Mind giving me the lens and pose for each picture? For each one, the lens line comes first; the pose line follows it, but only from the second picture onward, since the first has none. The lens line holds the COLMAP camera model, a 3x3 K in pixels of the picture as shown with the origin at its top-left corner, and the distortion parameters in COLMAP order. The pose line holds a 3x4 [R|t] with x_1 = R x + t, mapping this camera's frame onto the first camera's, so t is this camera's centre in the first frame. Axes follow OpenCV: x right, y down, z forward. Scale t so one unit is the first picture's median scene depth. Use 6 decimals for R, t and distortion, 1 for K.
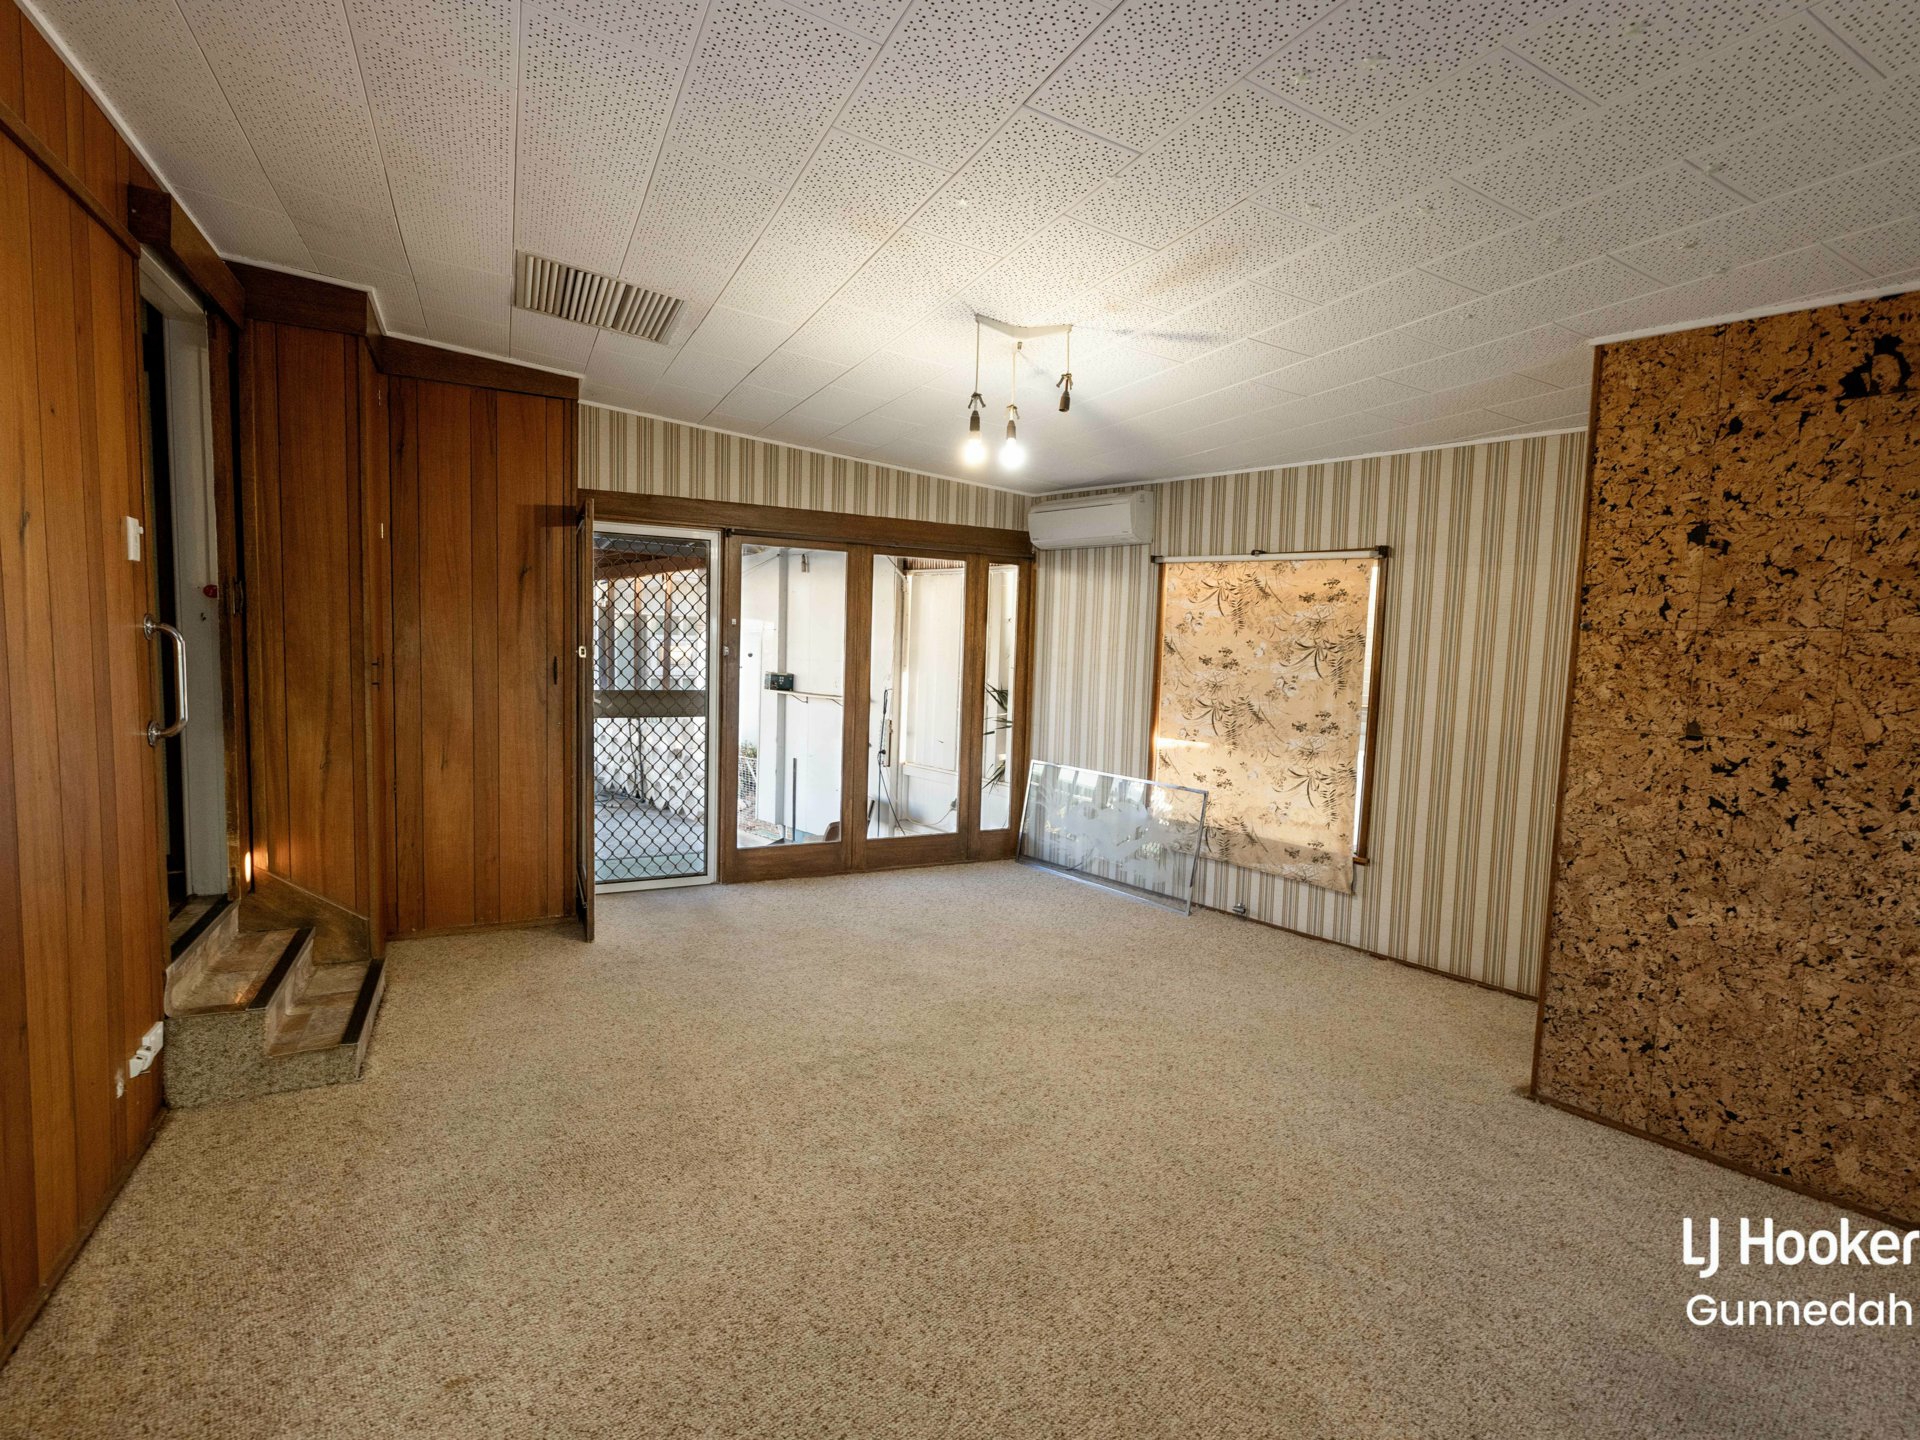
lens RADIAL K [[902.6, 0, 952.2], [0, 902.6, 716.0], [0, 0, 1]] dist [-0.003458, 0.000214]
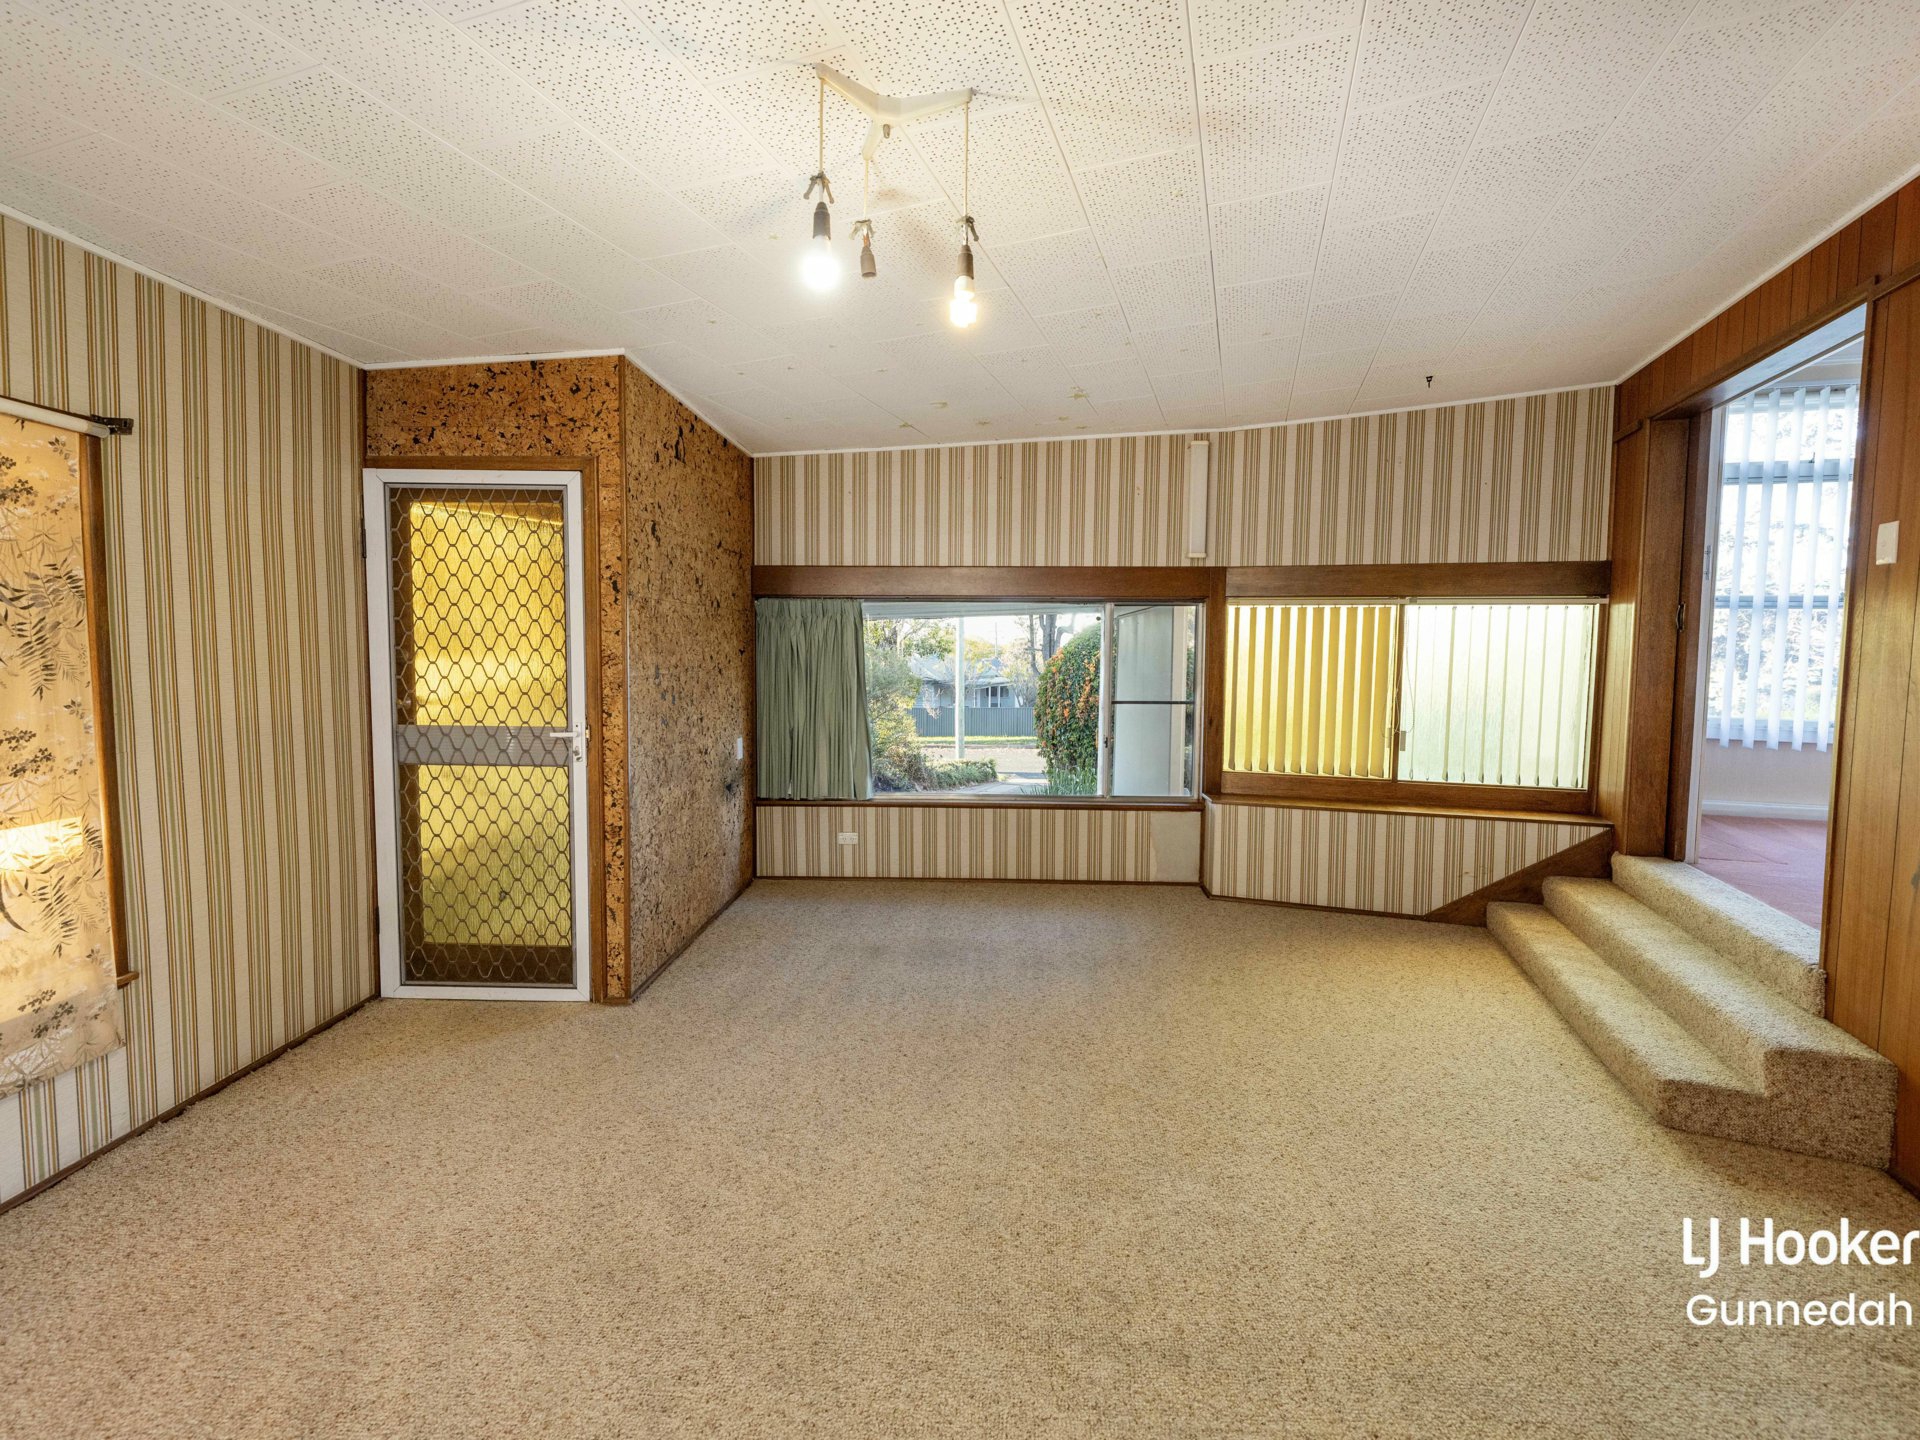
lens RADIAL K [[902.6, 0, 968.3], [0, 902.6, 706.5], [0, 0, 1]] dist [-0.003458, 0.000214]
pose [[-0.730429, -0.093100, 0.676613, -0.297117], [0.020576, 0.987216, 0.158052, -0.086636], [-0.682678, 0.129368, -0.719176, 1.033766]]
